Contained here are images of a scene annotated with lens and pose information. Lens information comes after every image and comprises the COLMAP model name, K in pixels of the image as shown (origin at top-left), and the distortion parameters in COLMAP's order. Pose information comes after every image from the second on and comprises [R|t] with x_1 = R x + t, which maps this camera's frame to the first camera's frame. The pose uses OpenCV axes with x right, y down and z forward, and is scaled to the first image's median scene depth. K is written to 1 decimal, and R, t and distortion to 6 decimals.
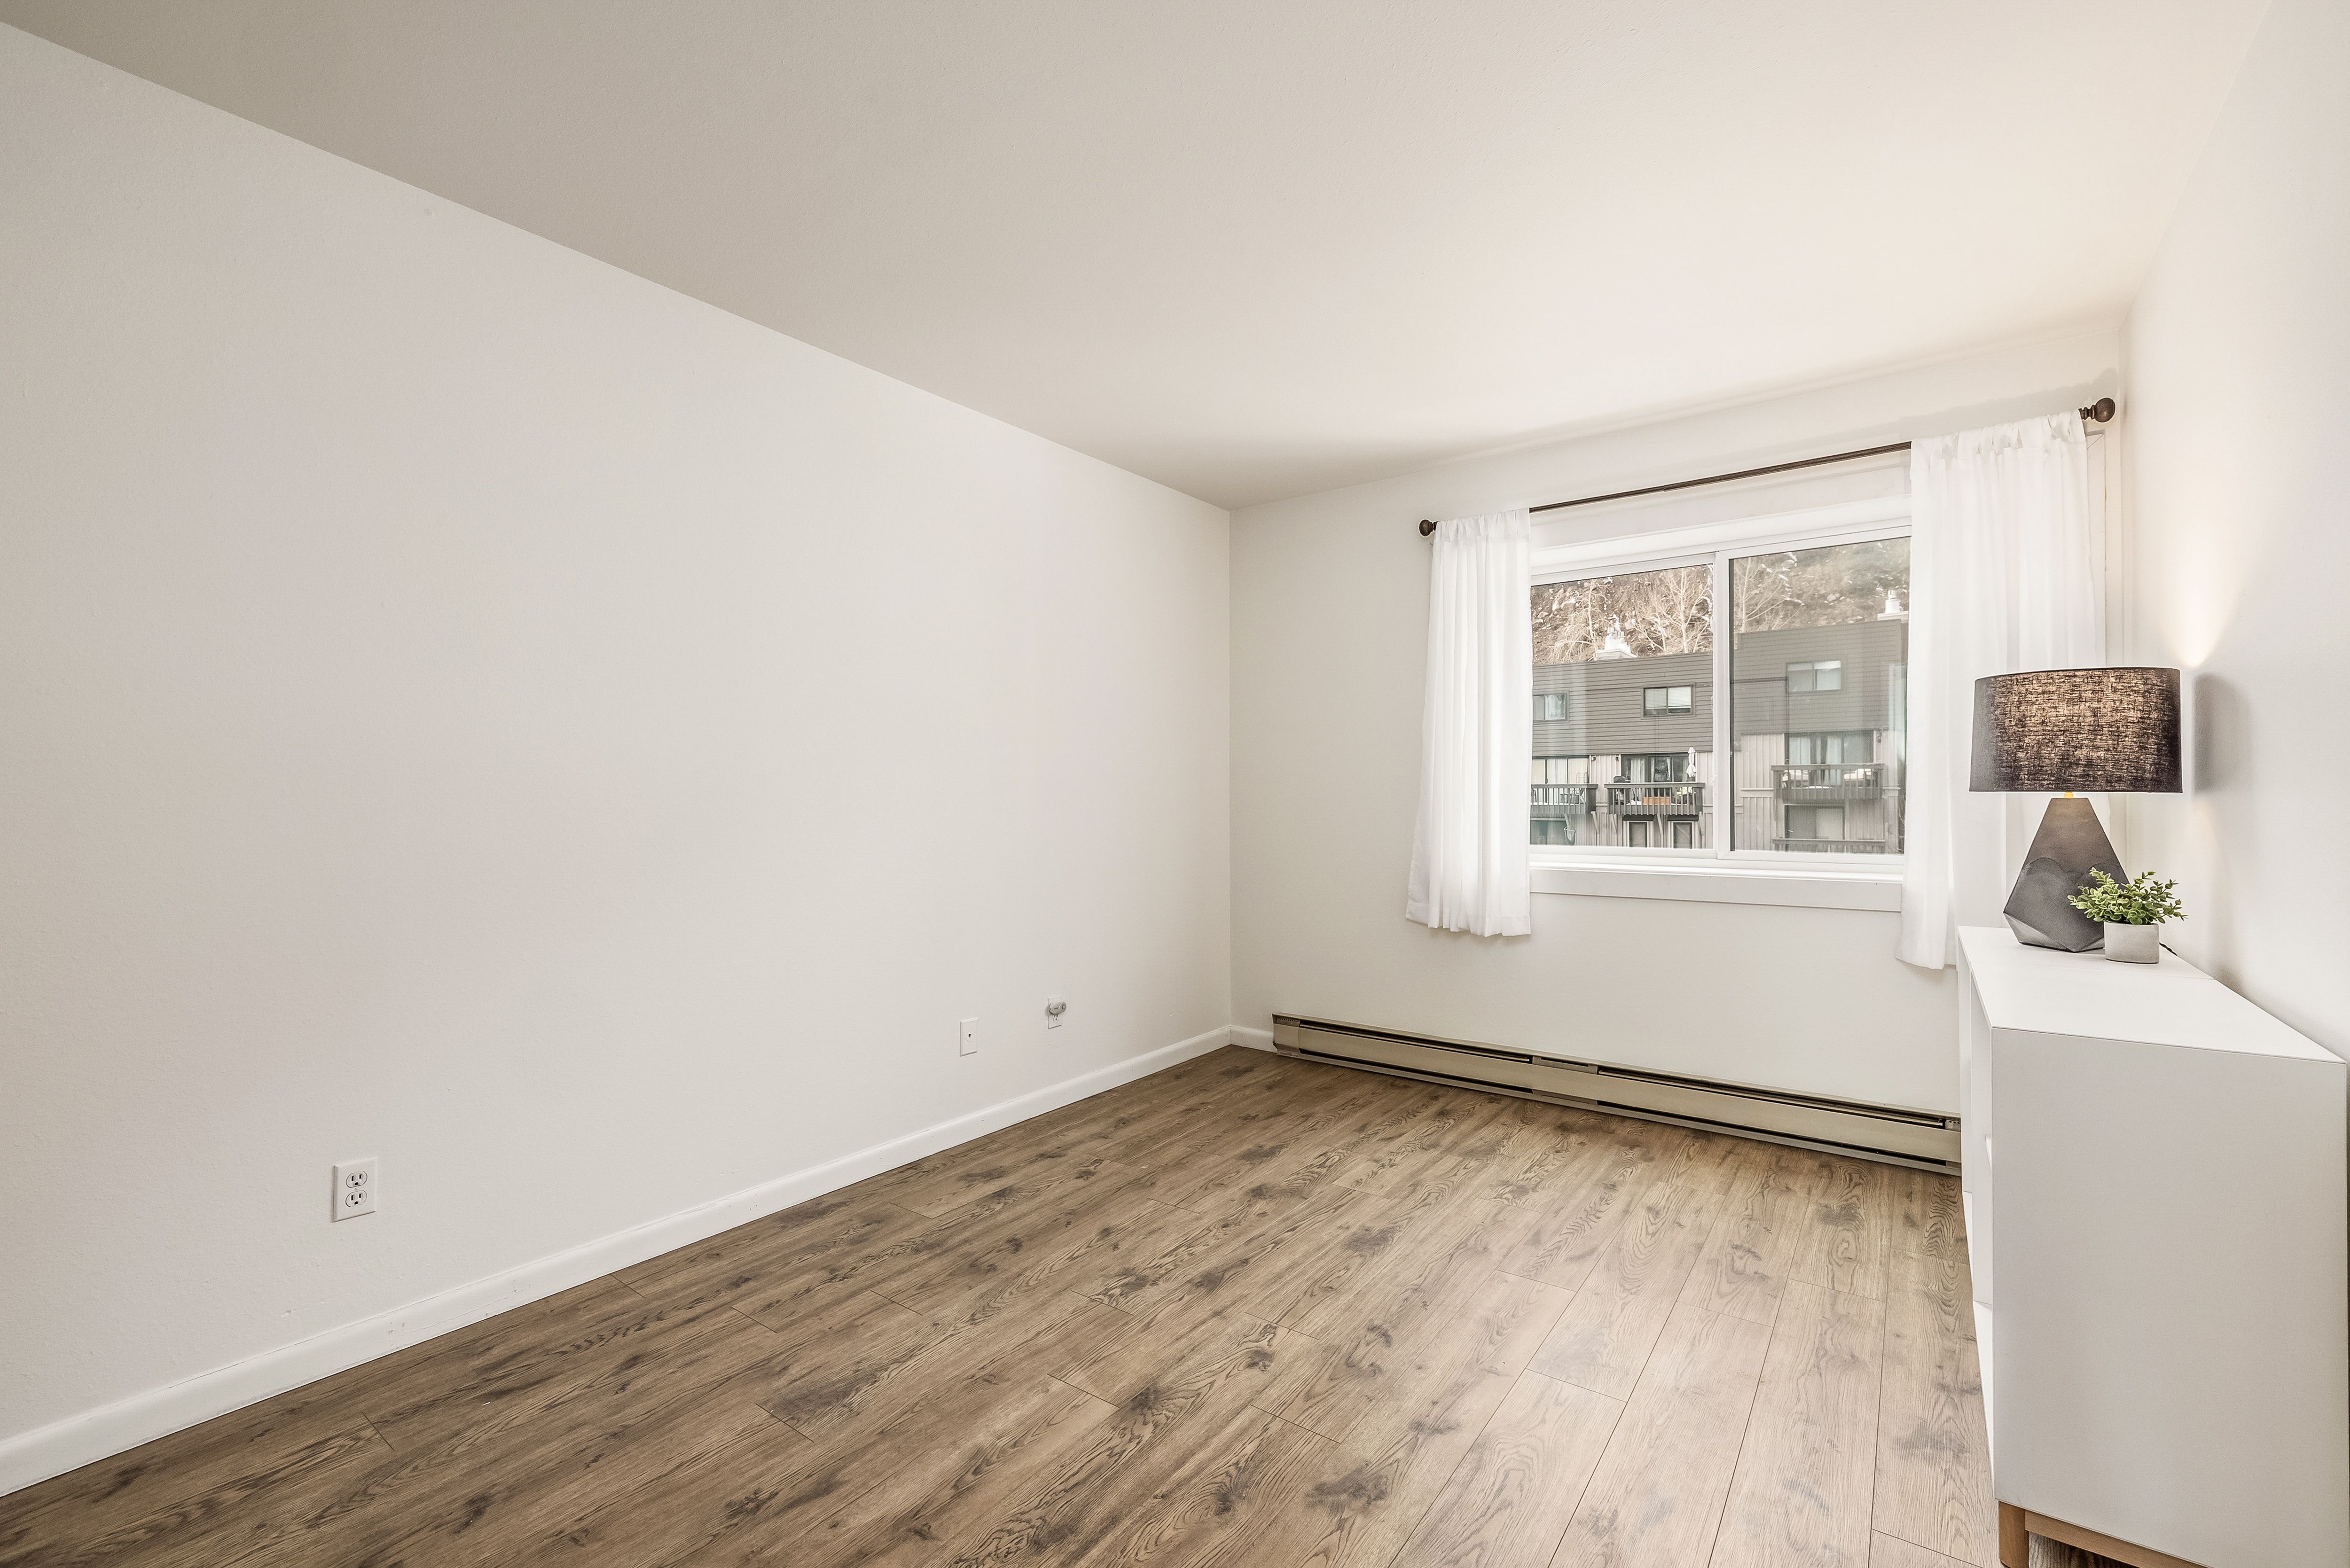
lens RADIAL K [[1029.5, 0, 1177.4], [0, 1029.5, 768.6], [0, 0, 1]] dist [-0.003524, -0.000254]
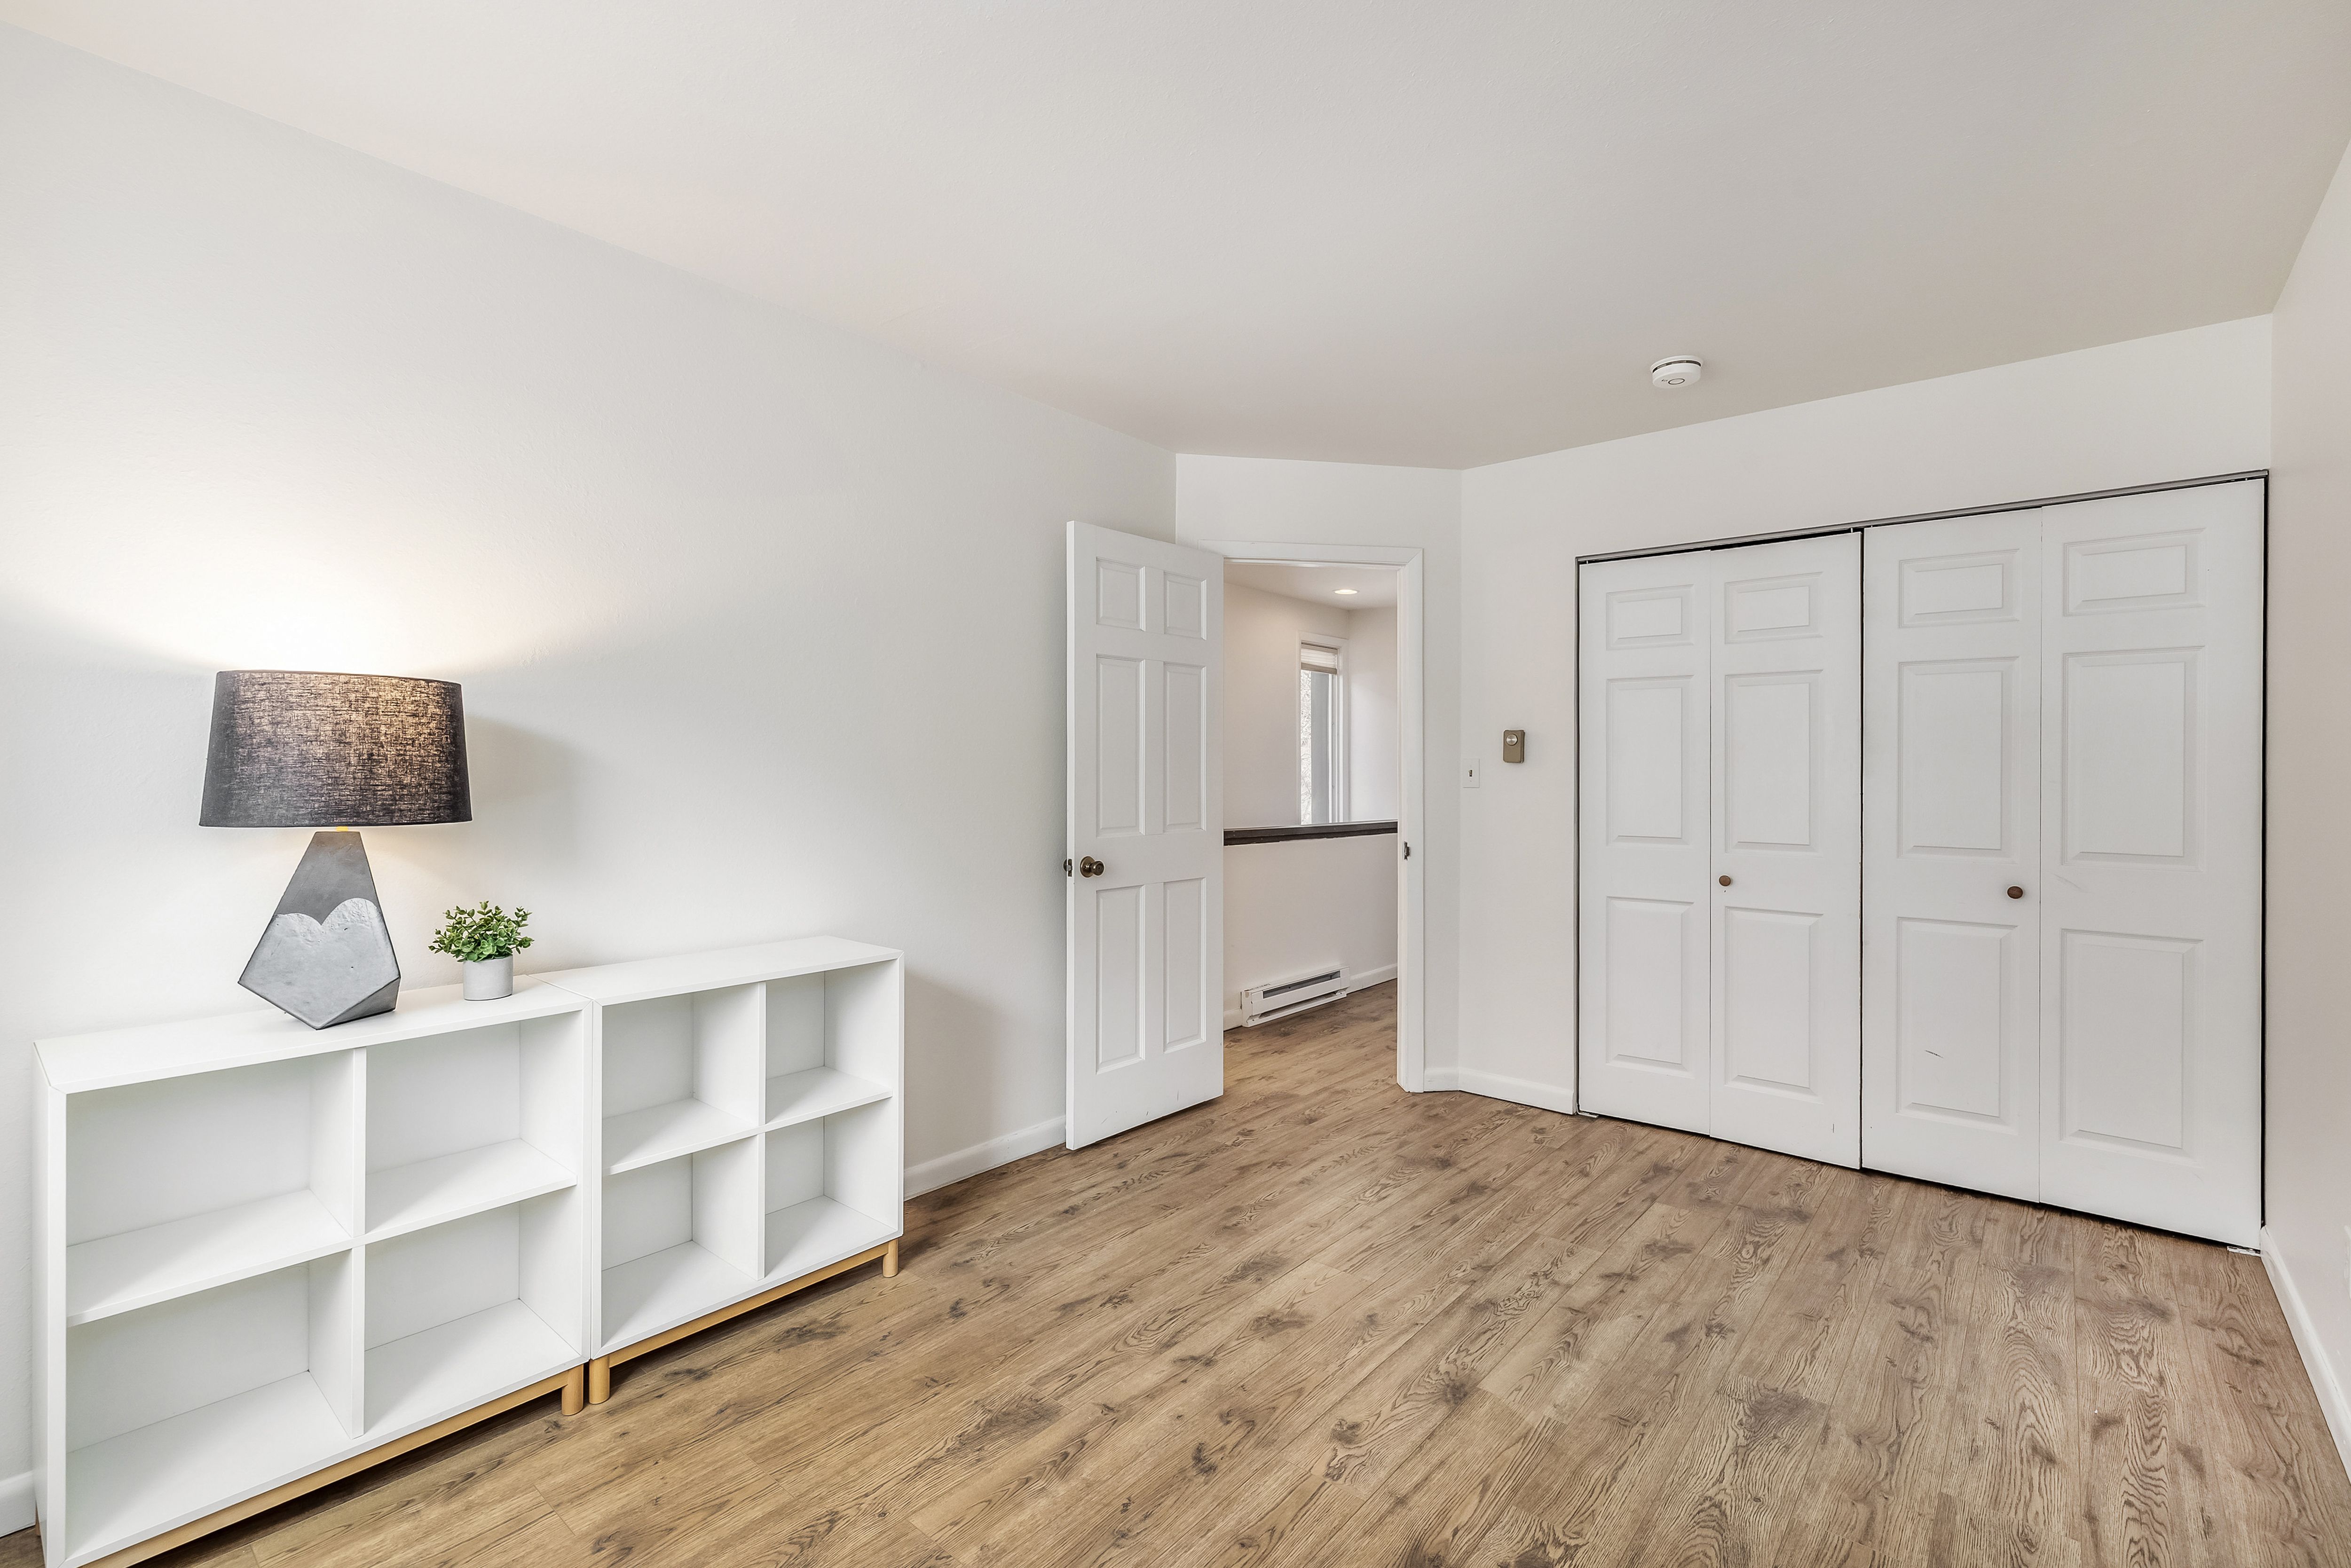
lens RADIAL K [[1030.0, 0, 1168.2], [0, 1030.0, 787.9], [0, 0, 1]] dist [-0.003524, -0.000254]
pose [[-0.995787, -0.001684, 0.091683, 0.163509], [-0.002093, 0.999988, -0.004358, -0.007570], [-0.091675, -0.004532, -0.995779, 2.037950]]
